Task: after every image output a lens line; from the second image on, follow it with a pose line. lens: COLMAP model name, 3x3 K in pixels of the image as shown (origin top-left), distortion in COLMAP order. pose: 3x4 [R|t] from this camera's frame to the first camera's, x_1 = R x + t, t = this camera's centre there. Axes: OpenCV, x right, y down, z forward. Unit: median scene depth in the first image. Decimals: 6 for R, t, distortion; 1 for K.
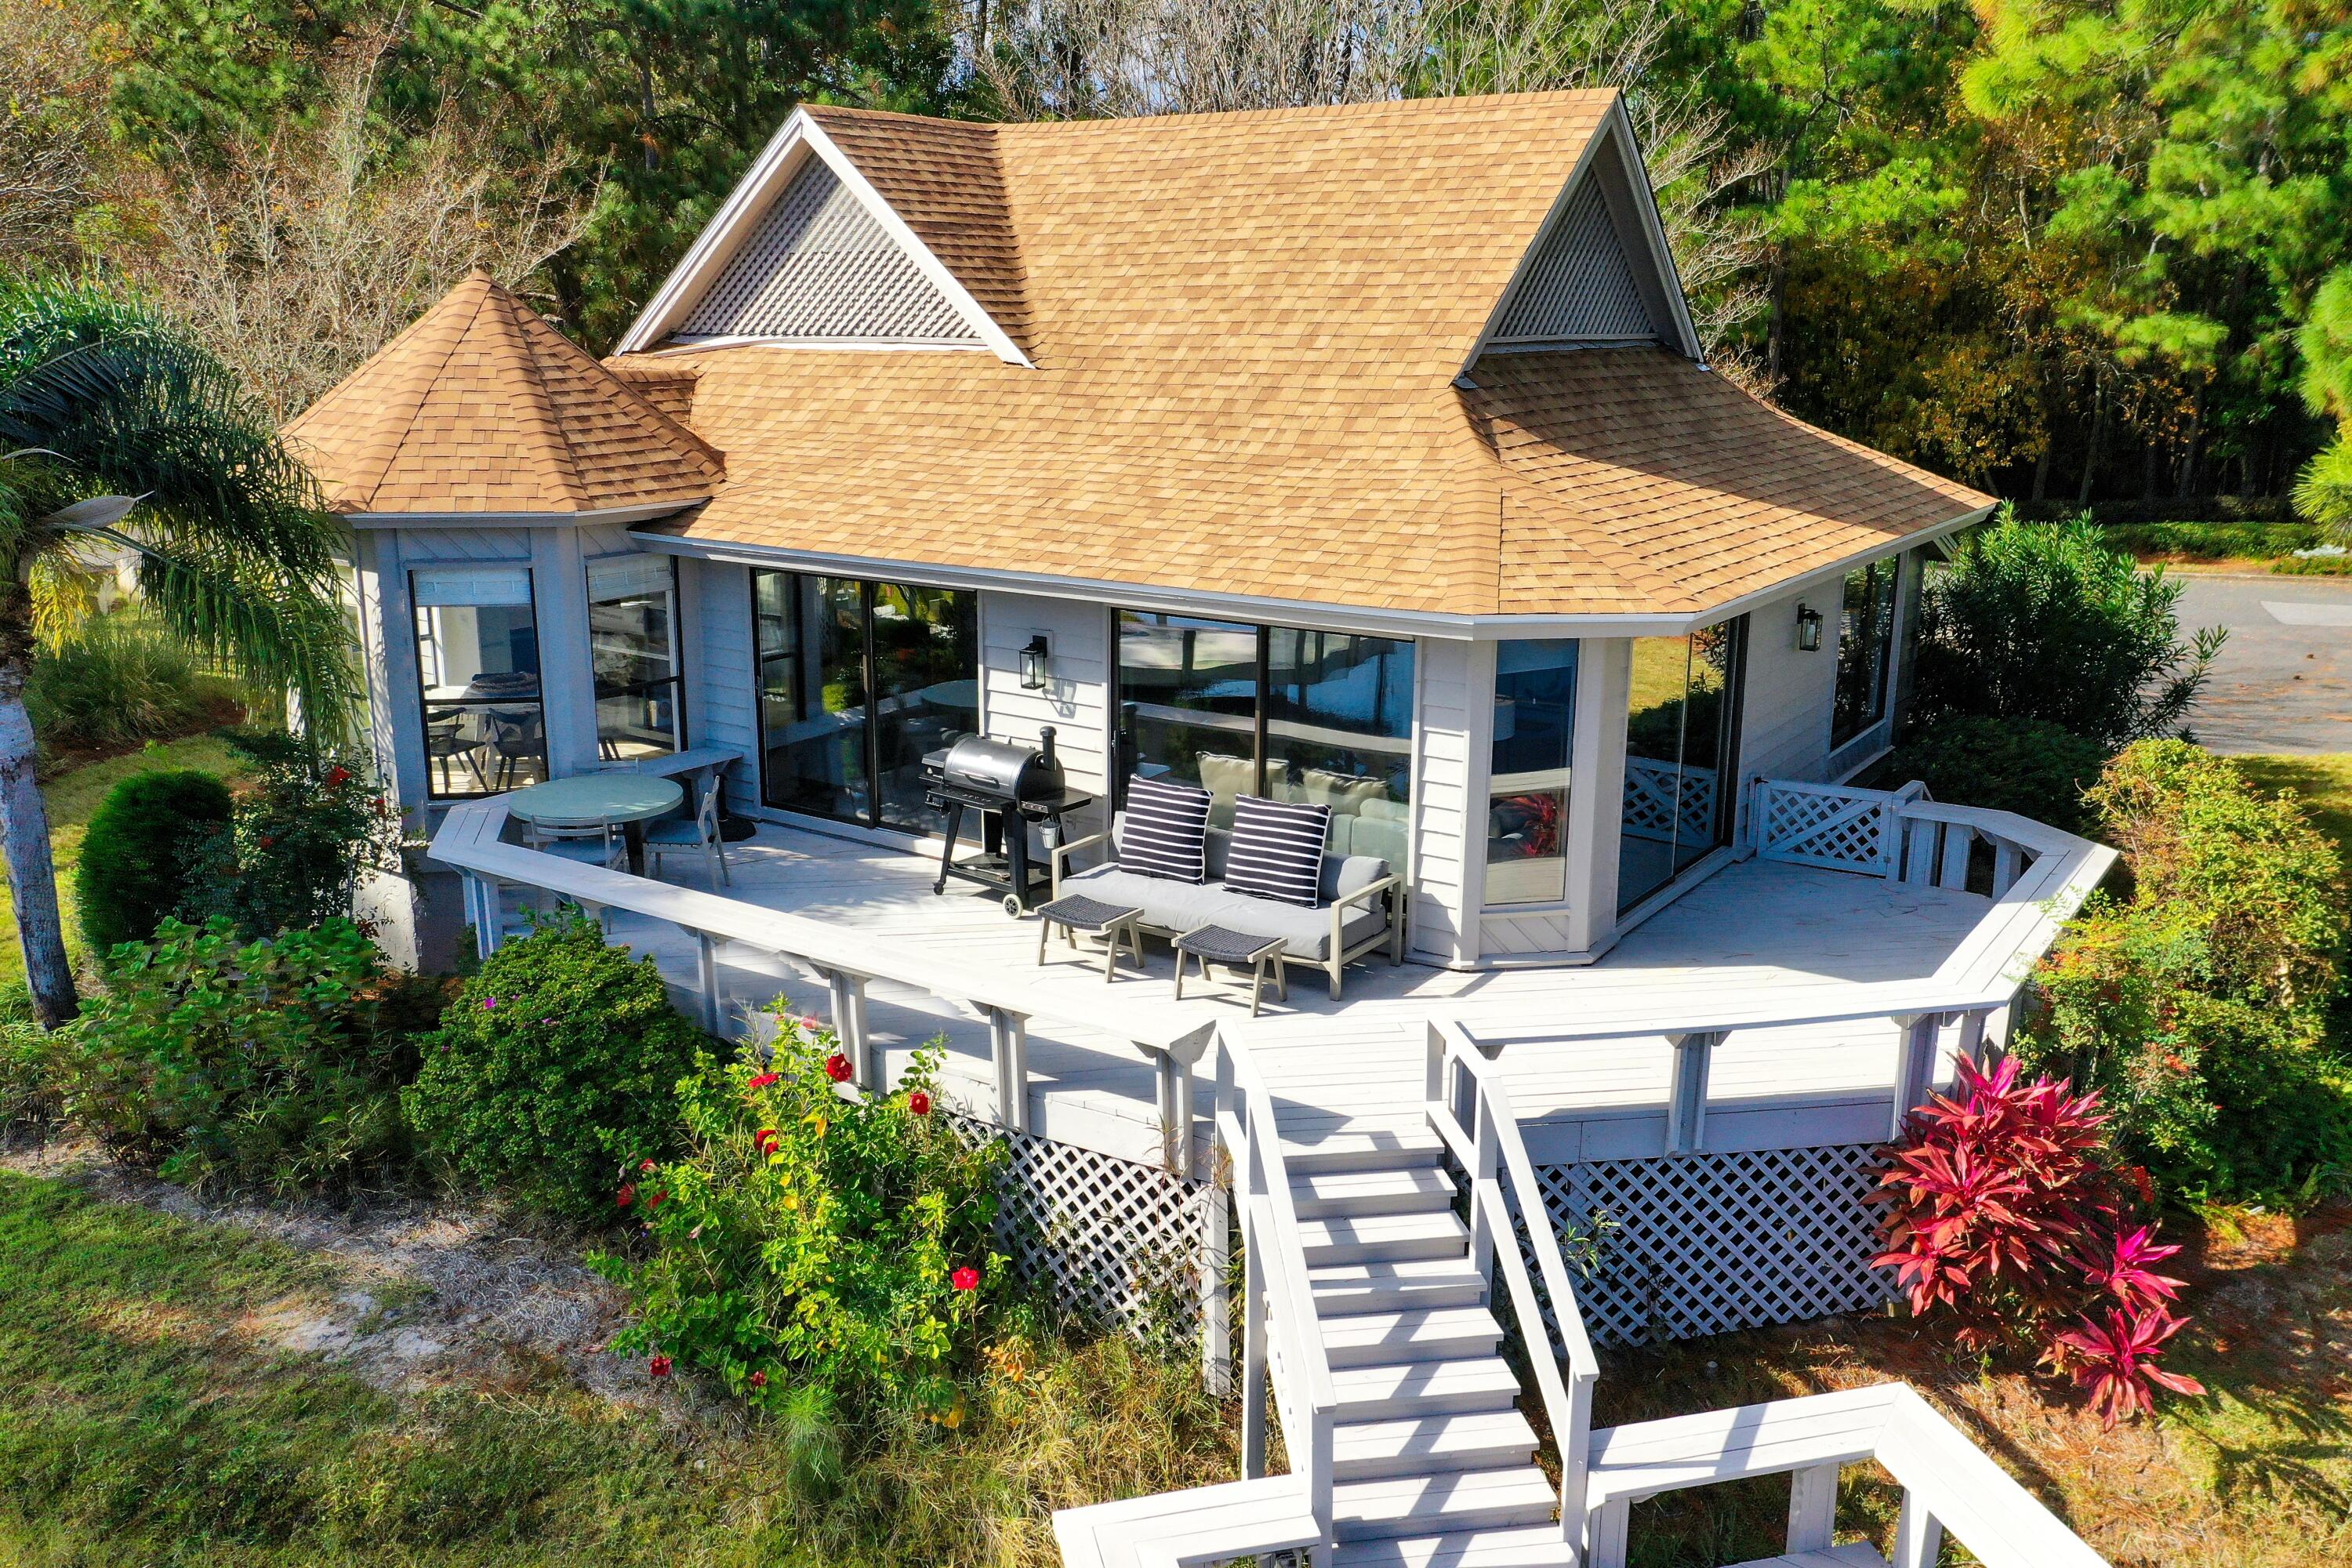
lens RADIAL K [[1931.0, 0, 1176.2], [0, 1931.0, 798.3], [0, 0, 1]] dist [-0.000920, 0.005405]
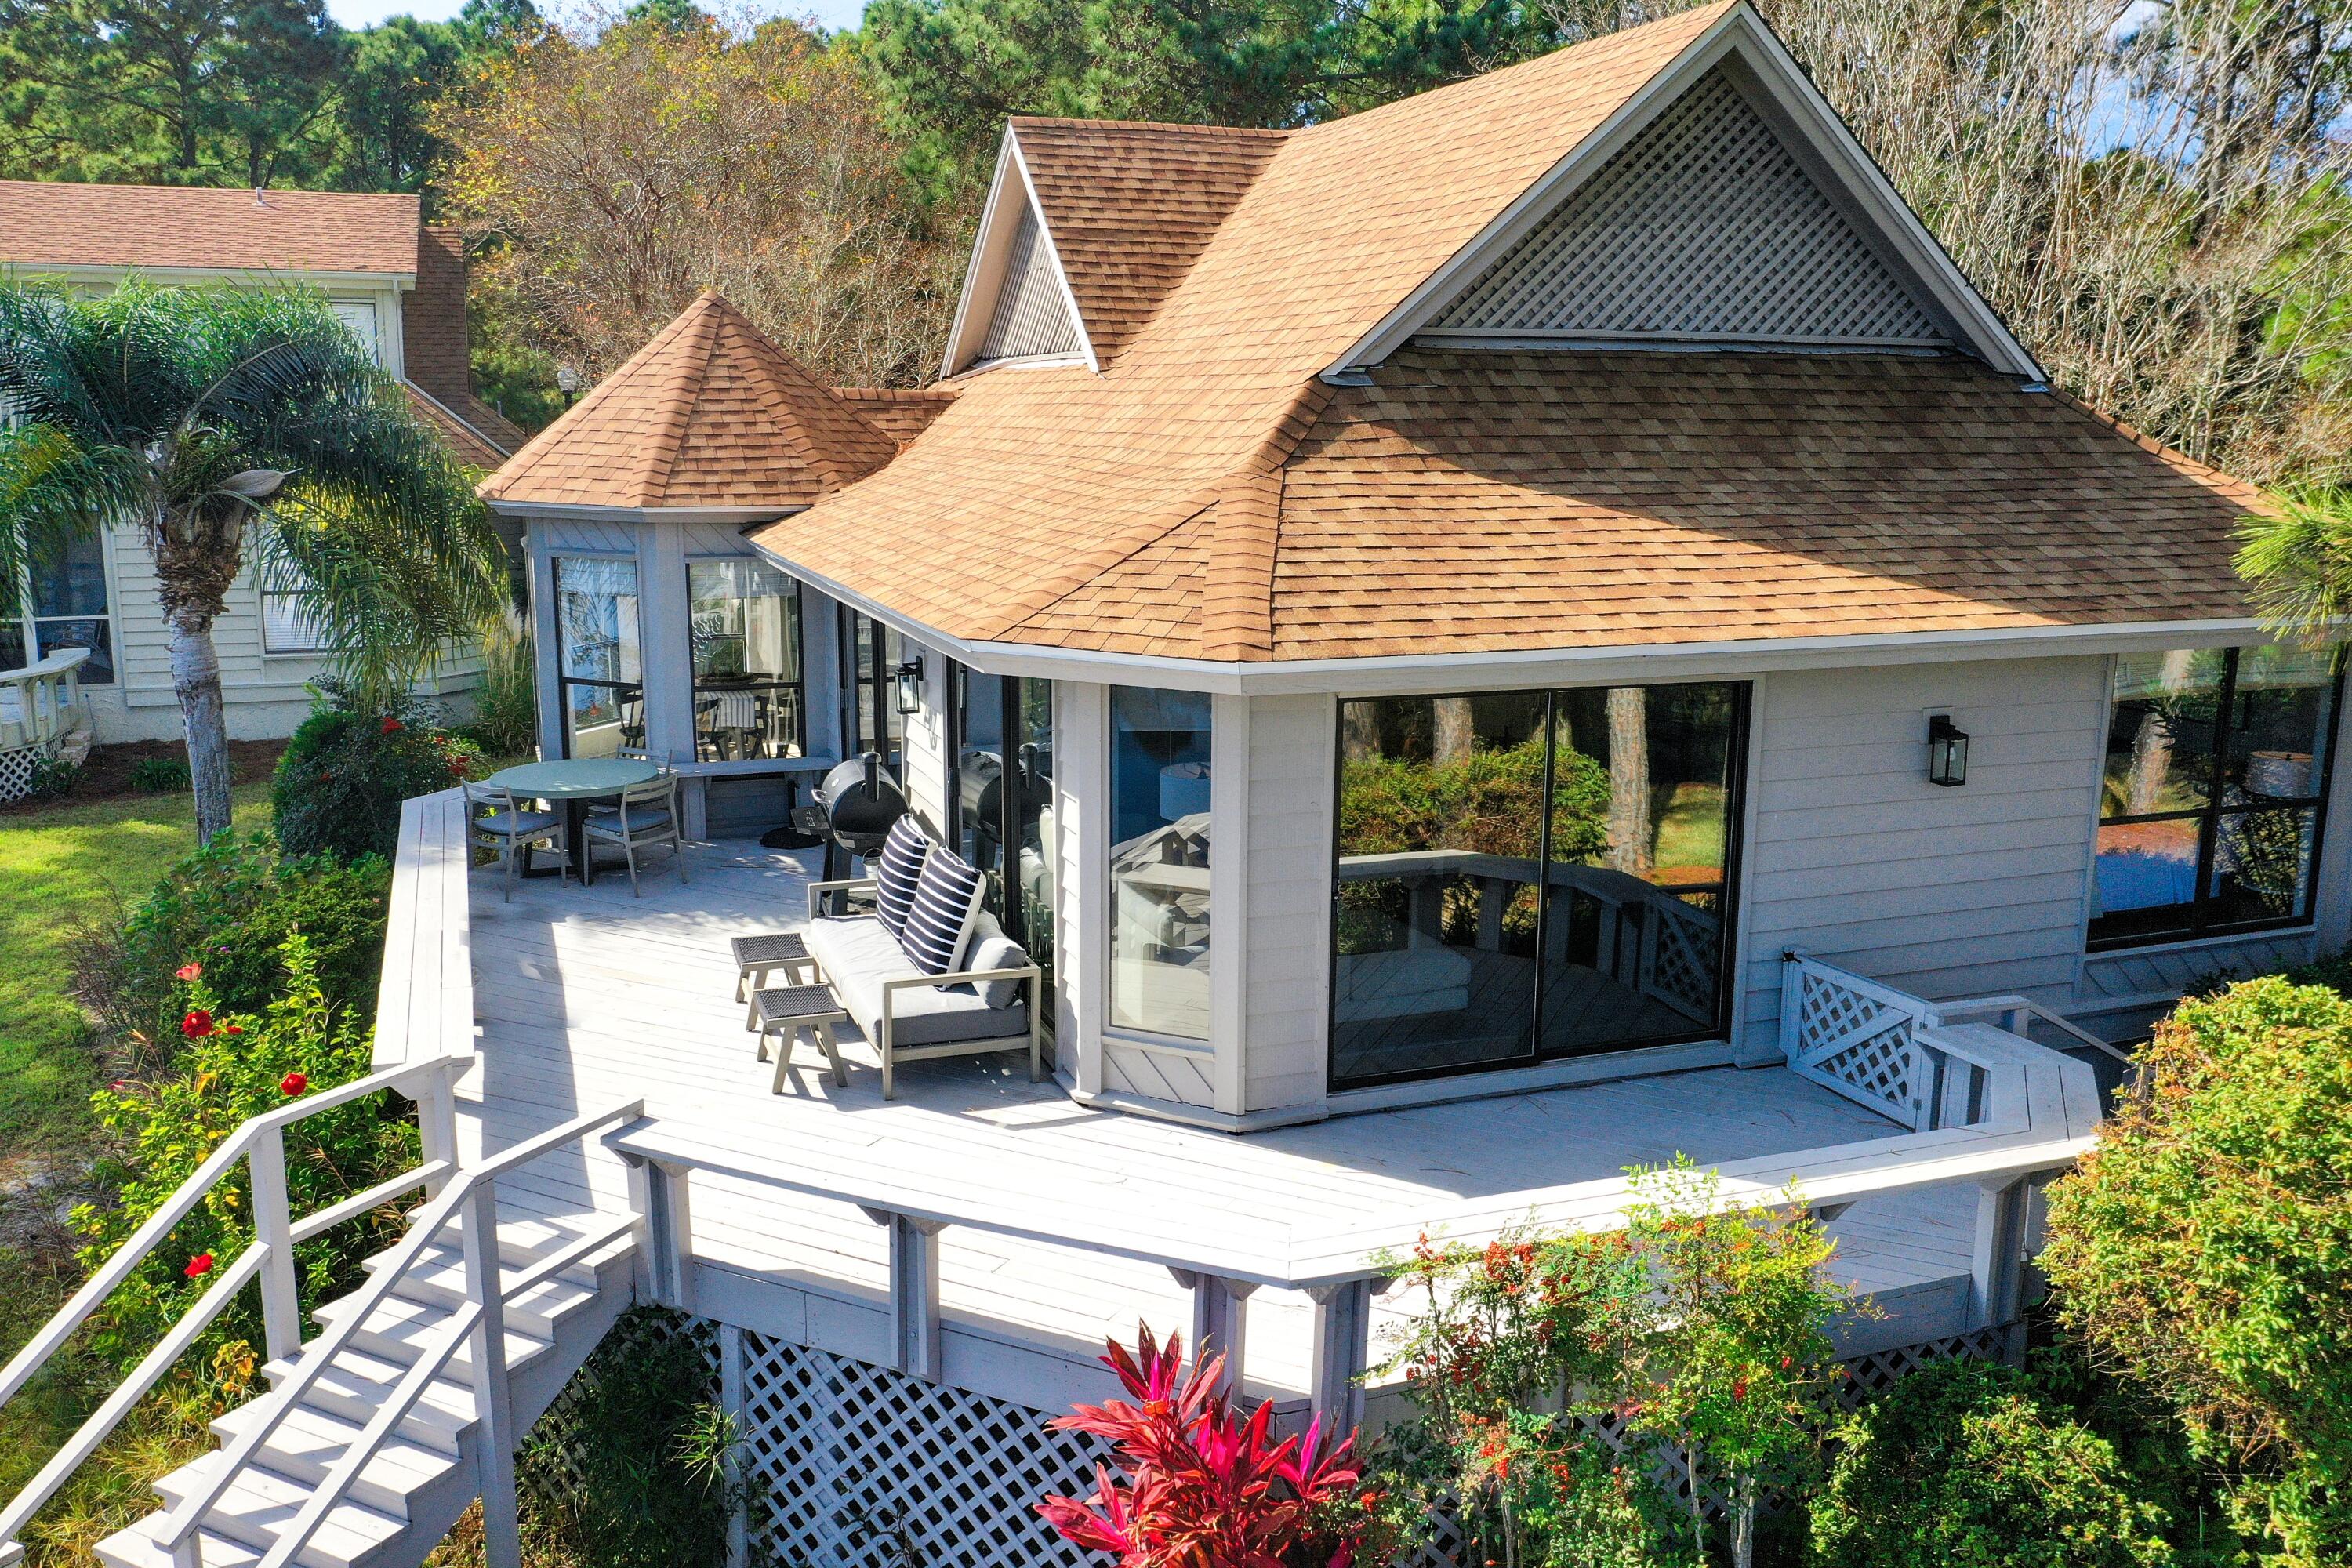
lens RADIAL K [[1931.0, 0, 1177.4], [0, 1931.0, 773.3], [0, 0, 1]] dist [-0.000920, 0.005405]
pose [[0.814407, 0.113790, -0.569028, 0.532072], [-0.147013, 0.989054, -0.012626, -0.034916], [0.561363, 0.093937, 0.822221, 0.311081]]
